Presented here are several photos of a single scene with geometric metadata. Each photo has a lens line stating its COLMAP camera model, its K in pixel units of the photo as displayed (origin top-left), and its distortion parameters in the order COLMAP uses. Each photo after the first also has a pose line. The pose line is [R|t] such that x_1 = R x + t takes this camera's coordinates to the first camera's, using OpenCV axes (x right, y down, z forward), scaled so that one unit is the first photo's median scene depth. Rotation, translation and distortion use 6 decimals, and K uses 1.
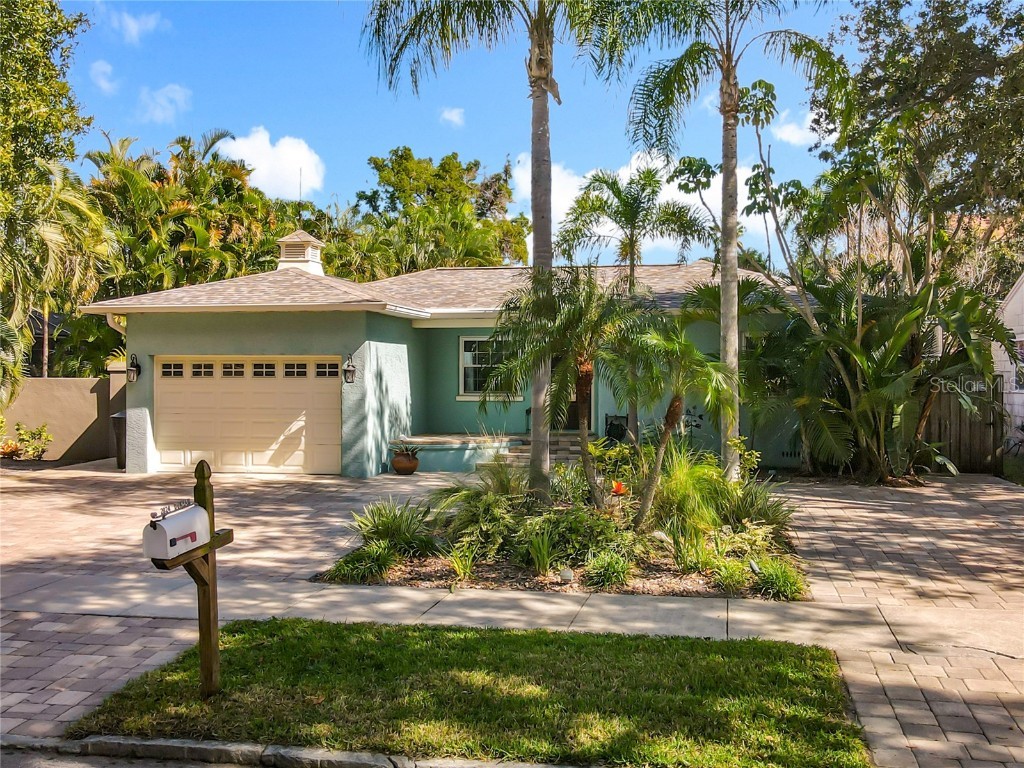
lens RADIAL K [[1001.8, 0, 510.0], [0, 1001.8, 333.0], [0, 0, 1]] dist [-0.000667, -0.004358]
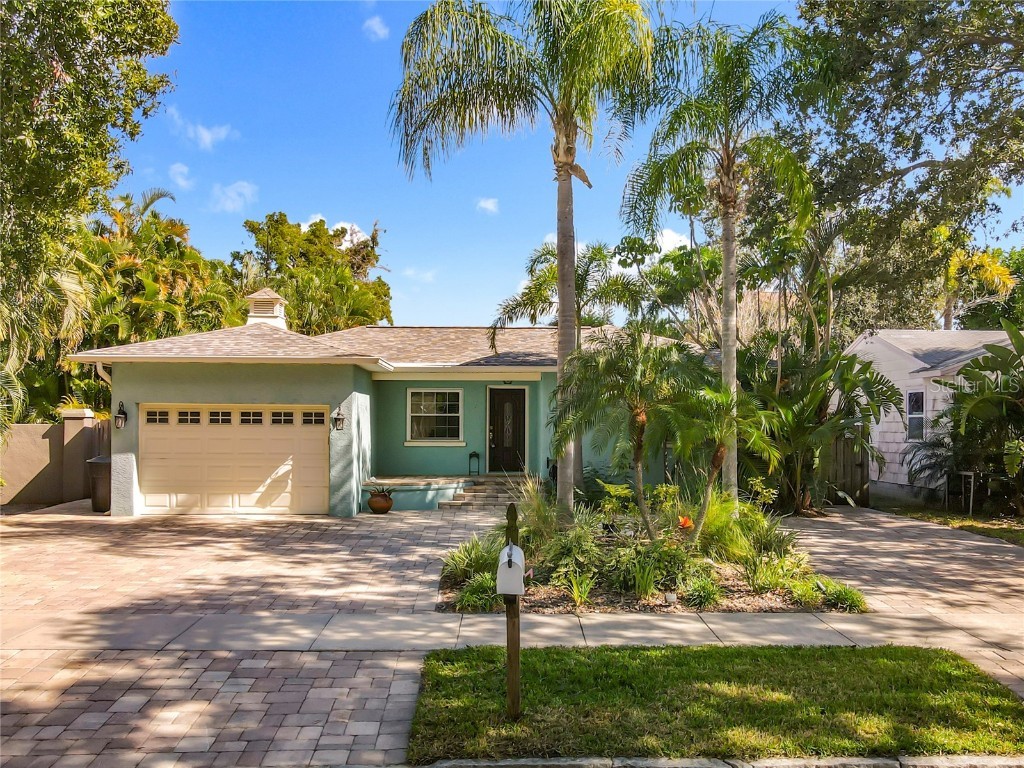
lens RADIAL K [[888.0, 0, 496.3], [0, 888.0, 385.7], [0, 0, 1]] dist [-0.003336, 0.015531]
pose [[0.980199, 0.012728, 0.197607, -0.183958], [-0.012883, 0.999917, -0.000500, -0.000232], [-0.197597, -0.002055, 0.980281, 0.018516]]
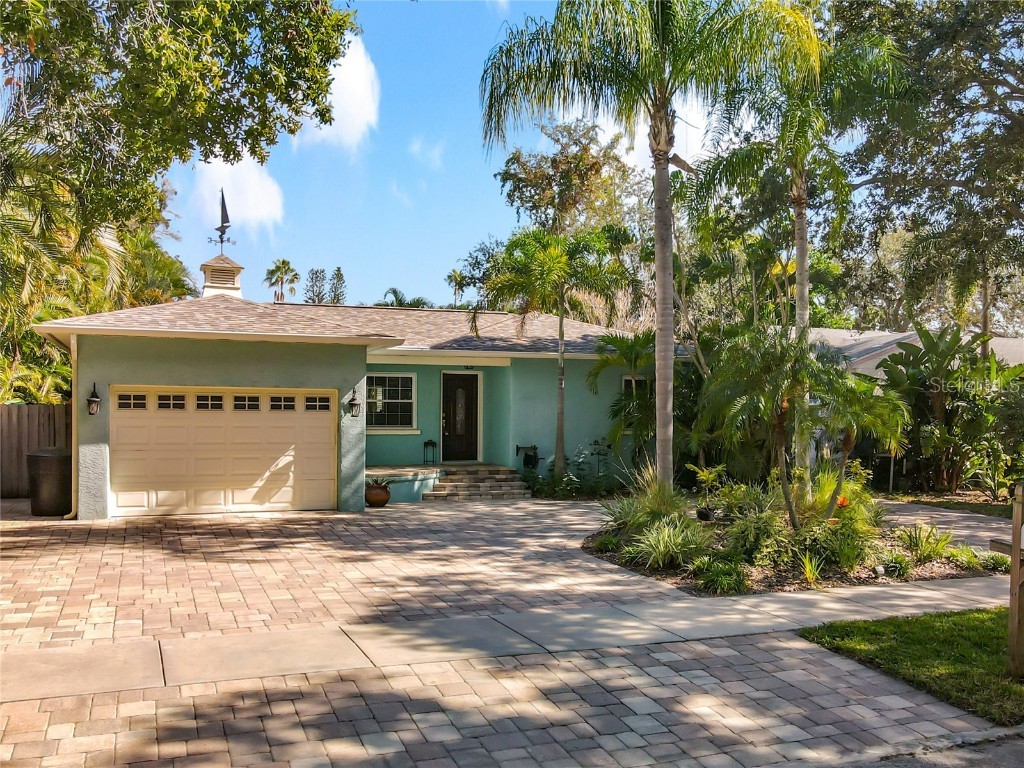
lens RADIAL K [[924.1, 0, 512.0], [0, 924.1, 384.0], [0, 0, 1]] dist [-0.011513, 0.009117]
pose [[0.858485, 0.021339, 0.512395, -0.496146], [-0.028015, 0.999593, 0.005310, 0.007911], [-0.512074, -0.018913, 0.858733, 0.130853]]
